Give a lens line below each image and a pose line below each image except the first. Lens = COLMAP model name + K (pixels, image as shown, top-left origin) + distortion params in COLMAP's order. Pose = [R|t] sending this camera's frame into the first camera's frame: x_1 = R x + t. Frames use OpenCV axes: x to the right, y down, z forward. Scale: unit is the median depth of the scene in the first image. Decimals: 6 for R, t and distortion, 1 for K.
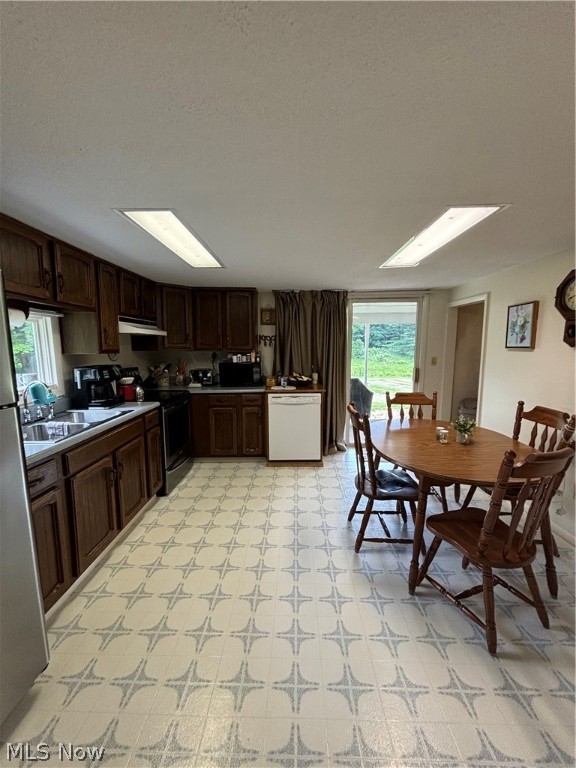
lens RADIAL K [[308.2, 0, 289.2], [0, 308.2, 382.8], [0, 0, 1]] dist [-0.000788, -0.000120]
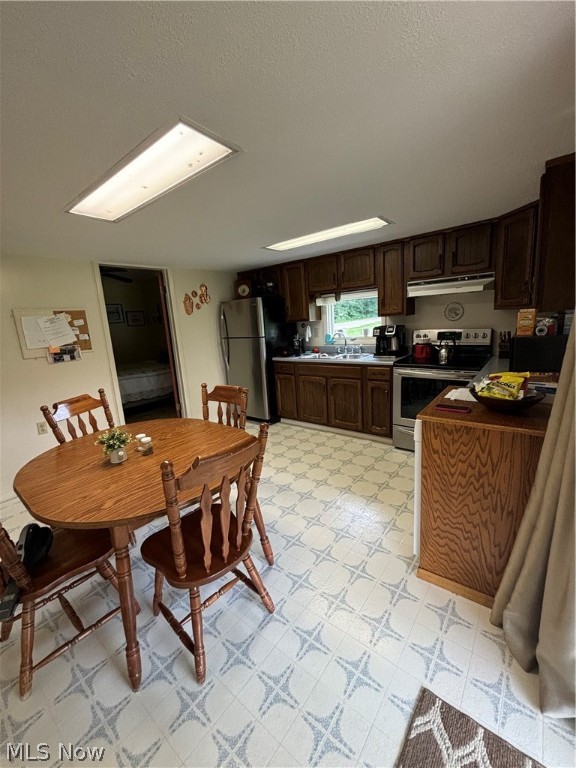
lens RADIAL K [[308.2, 0, 289.2], [0, 308.2, 382.8], [0, 0, 1]] dist [-0.000788, -0.000120]
pose [[-0.610817, 0.203480, -0.765179, 0.765706], [-0.025915, 0.960758, 0.276176, -0.185755], [0.791348, 0.188522, -0.581573, 1.574778]]
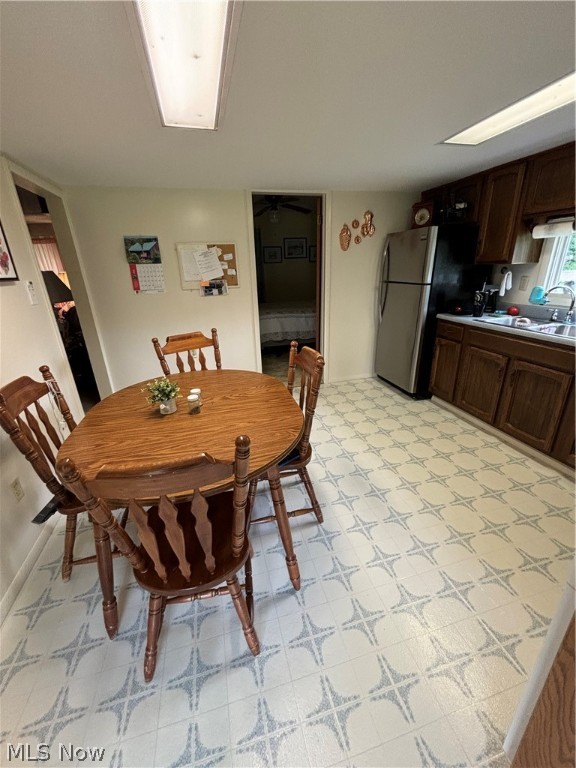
lens RADIAL K [[311.7, 0, 287.6], [0, 311.7, 382.8], [0, 0, 1]] dist [-0.001169, 0.000108]
pose [[-0.960809, 0.128505, -0.245627, 0.423085], [0.002476, 0.890007, 0.455941, -0.177159], [0.277200, 0.437464, -0.855444, 1.521664]]
